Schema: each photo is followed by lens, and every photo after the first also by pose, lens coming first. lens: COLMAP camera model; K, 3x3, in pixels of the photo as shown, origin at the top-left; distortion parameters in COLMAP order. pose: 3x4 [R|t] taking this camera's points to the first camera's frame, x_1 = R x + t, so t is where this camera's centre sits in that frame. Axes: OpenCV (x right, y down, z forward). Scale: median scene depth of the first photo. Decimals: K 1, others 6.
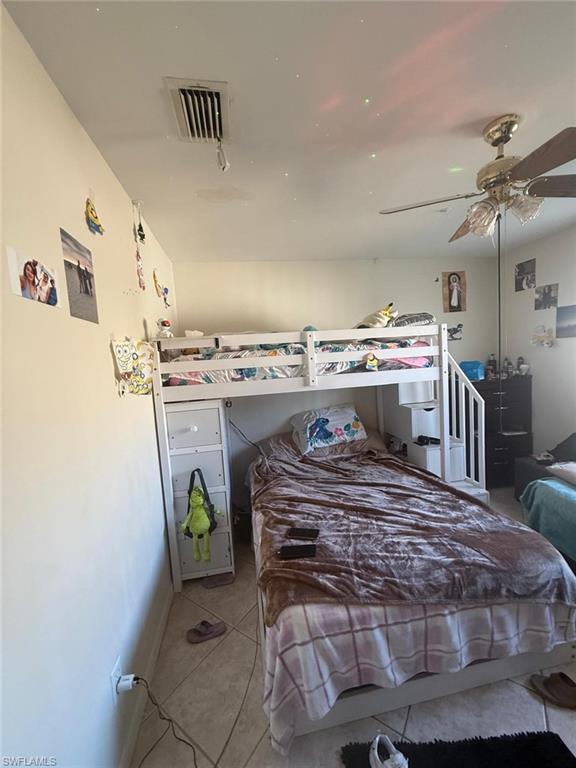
lens RADIAL K [[305.2, 0, 286.8], [0, 305.2, 381.9], [0, 0, 1]] dist [-0.000684, 0.000434]
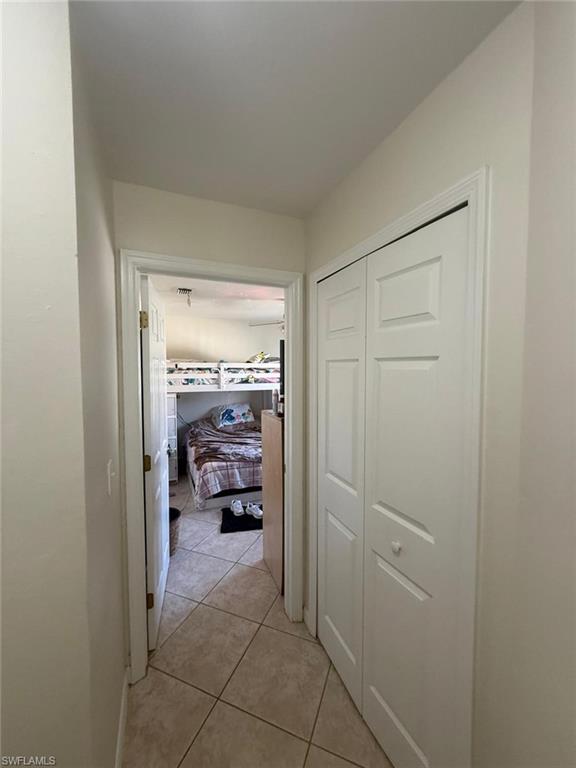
lens RADIAL K [[305.2, 0, 289.2], [0, 305.2, 380.9], [0, 0, 1]] dist [-0.000684, 0.000434]
pose [[0.968584, 0.051830, 0.243227, 0.016618], [-0.039632, 0.997711, -0.054784, 0.056105], [-0.245509, 0.043423, 0.968421, -1.154567]]
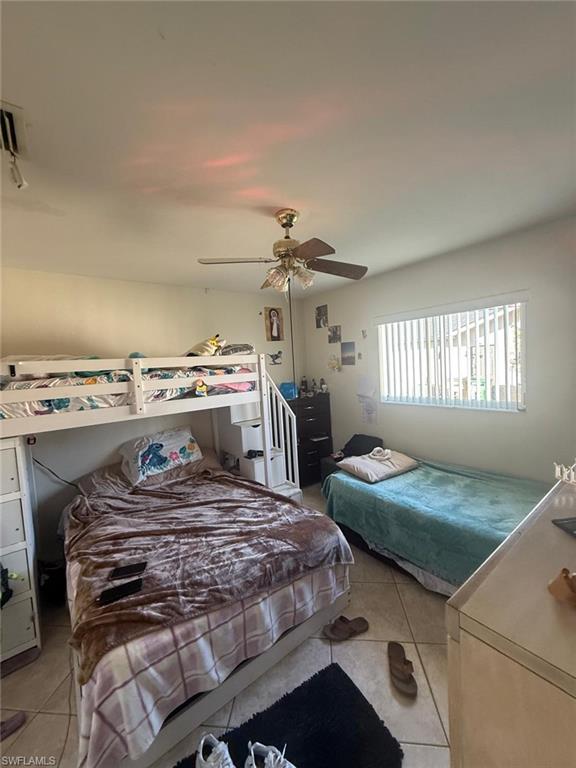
lens RADIAL K [[305.2, 0, 287.4], [0, 305.2, 381.7], [0, 0, 1]] dist [-0.000684, 0.000434]
pose [[0.878076, -0.014281, 0.478308, 0.032371], [0.039806, 0.998270, -0.043269, -0.029067], [-0.476862, 0.057033, 0.877126, -0.092618]]
